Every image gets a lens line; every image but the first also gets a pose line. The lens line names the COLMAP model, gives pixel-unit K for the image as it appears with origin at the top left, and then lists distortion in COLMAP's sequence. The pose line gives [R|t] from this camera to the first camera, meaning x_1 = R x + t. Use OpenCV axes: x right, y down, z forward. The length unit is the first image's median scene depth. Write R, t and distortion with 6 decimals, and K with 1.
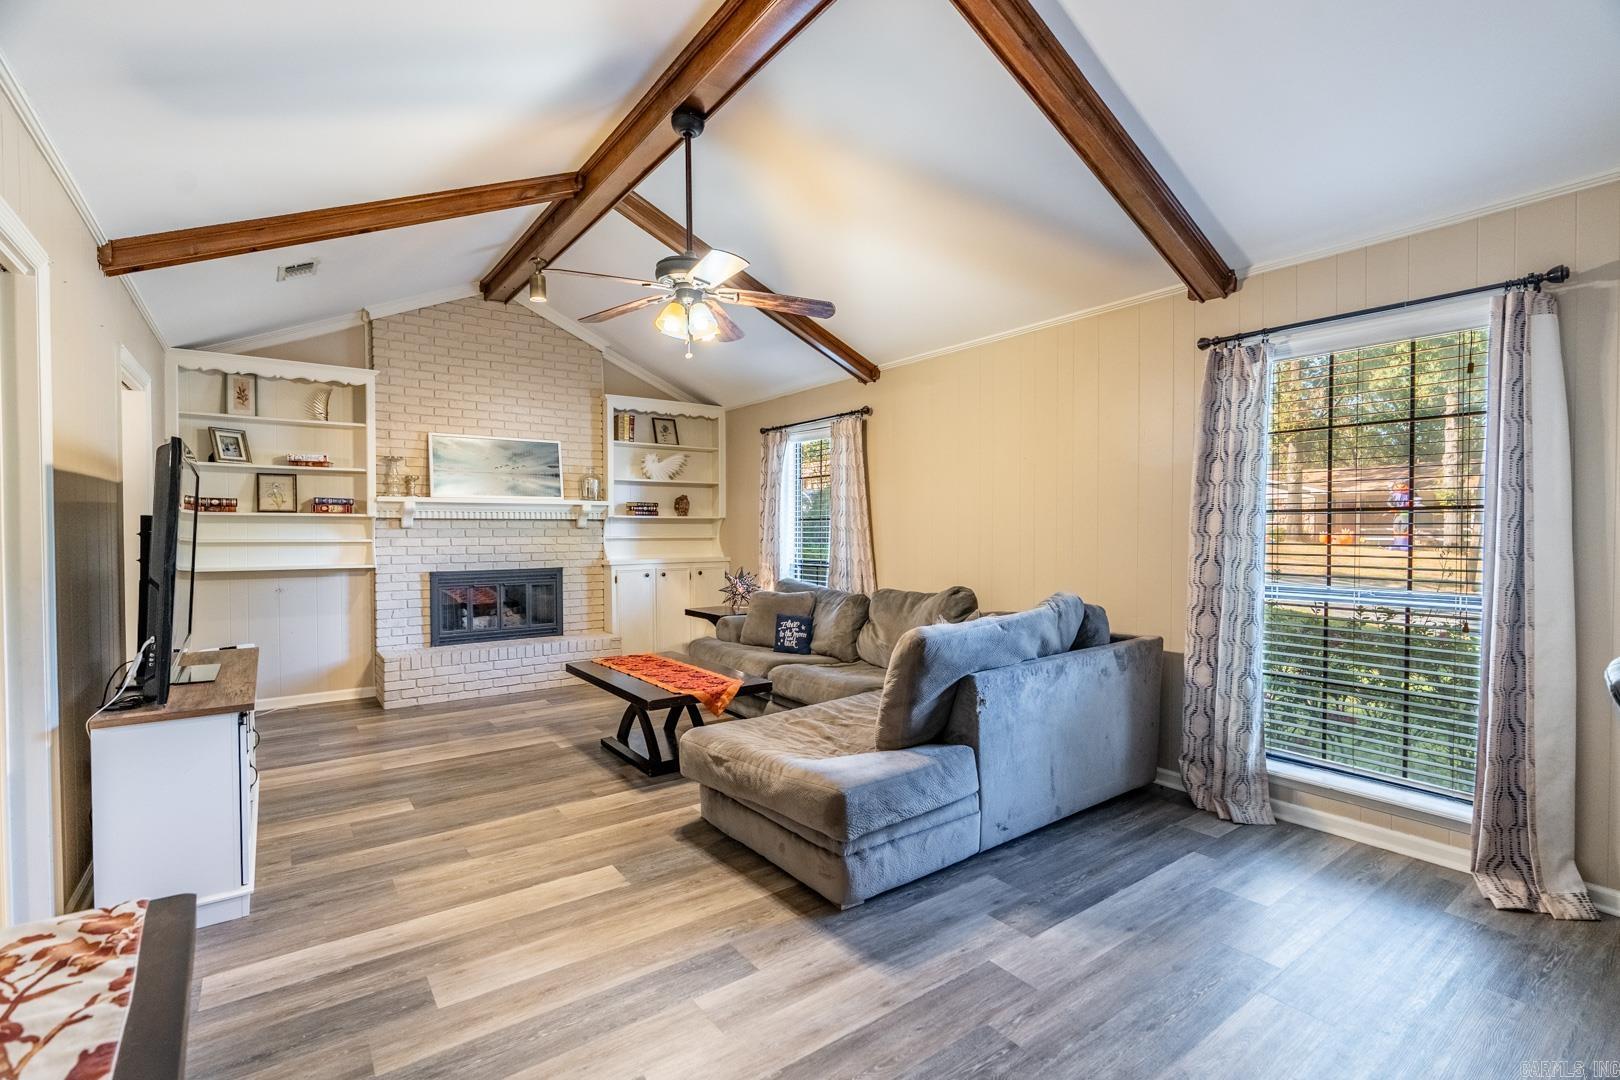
lens RADIAL K [[740.7, 0, 795.2], [0, 740.7, 534.7], [0, 0, 1]] dist [-0.011945, 0.002754]
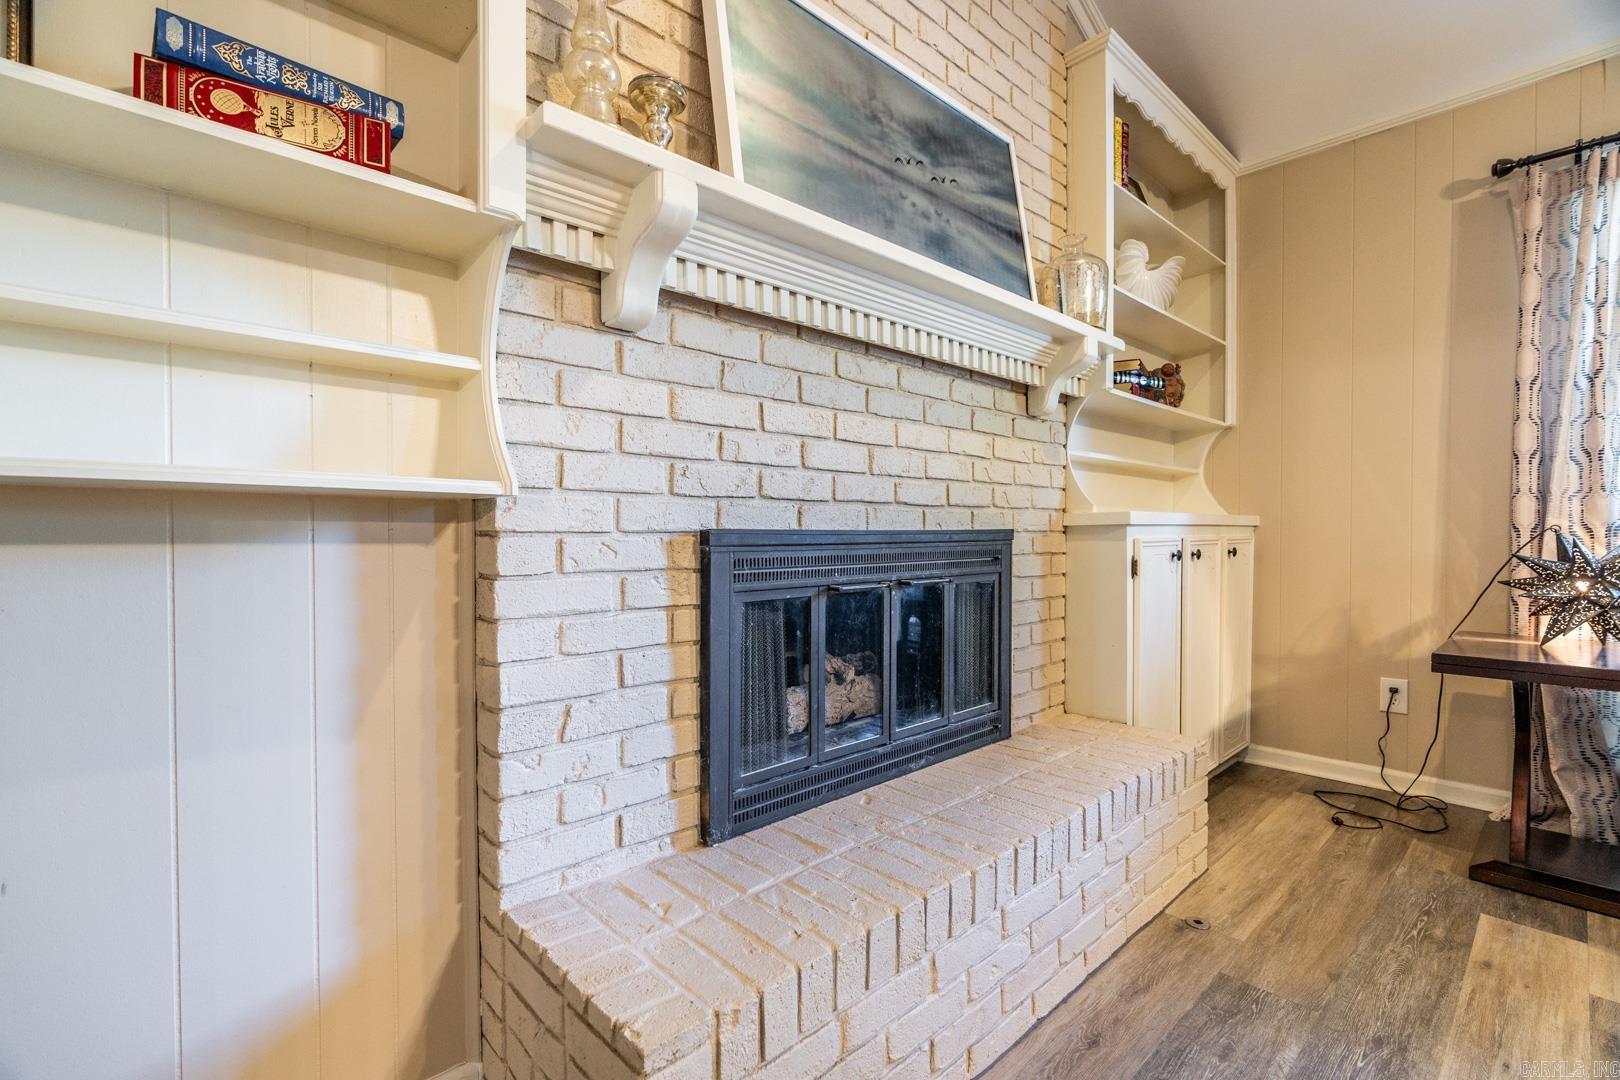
lens RADIAL K [[740.7, 0, 803.2], [0, 740.7, 534.0], [0, 0, 1]] dist [-0.011945, 0.002754]
pose [[0.994082, 0.007972, 0.108338, -0.491909], [-0.008436, 0.999957, 0.003830, 0.050828], [-0.108303, -0.004721, 0.994107, 0.767182]]
